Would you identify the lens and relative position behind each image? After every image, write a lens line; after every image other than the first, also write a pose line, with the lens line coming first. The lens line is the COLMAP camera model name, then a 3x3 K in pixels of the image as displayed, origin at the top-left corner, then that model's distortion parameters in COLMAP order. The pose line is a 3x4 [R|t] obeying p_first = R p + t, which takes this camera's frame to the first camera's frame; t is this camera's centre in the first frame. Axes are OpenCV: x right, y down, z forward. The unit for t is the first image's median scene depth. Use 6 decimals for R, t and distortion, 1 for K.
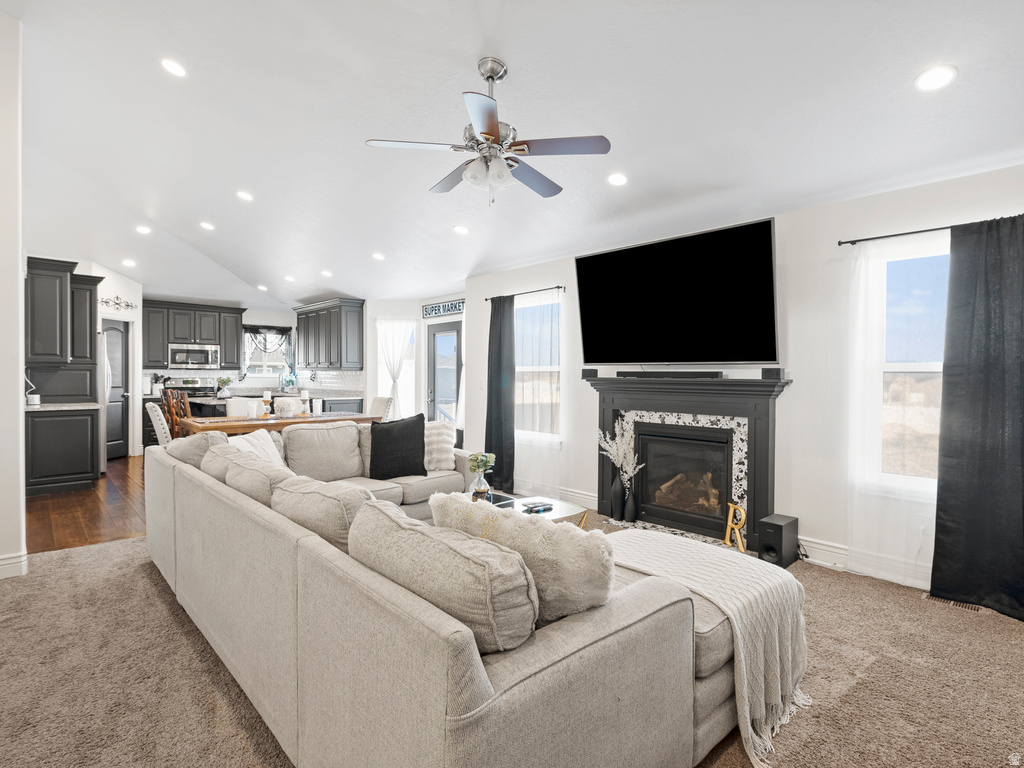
lens RADIAL K [[524.5, 0, 509.9], [0, 524.5, 378.9], [0, 0, 1]] dist [-0.003346, 0.000183]
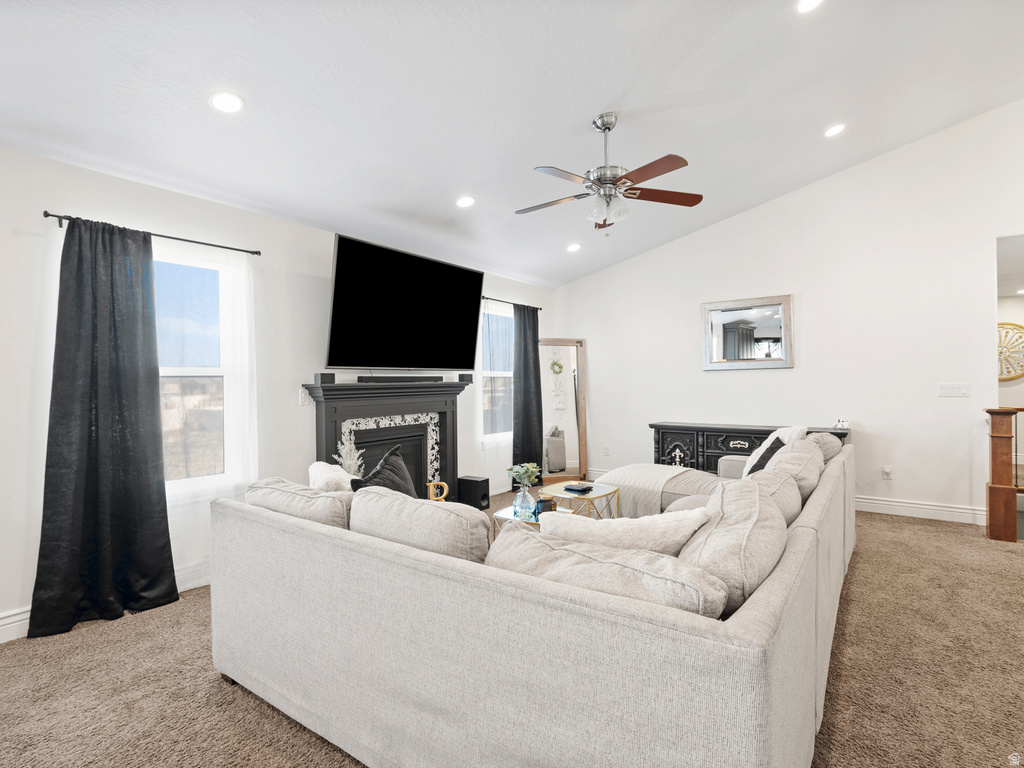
lens RADIAL K [[524.5, 0, 509.9], [0, 524.5, 378.9], [0, 0, 1]] dist [-0.003346, 0.000183]
pose [[-0.194999, -0.000905, 0.980803, -0.790422], [0.019135, 0.999806, 0.004727, -0.009676], [-0.980617, 0.019689, -0.194944, 1.001391]]
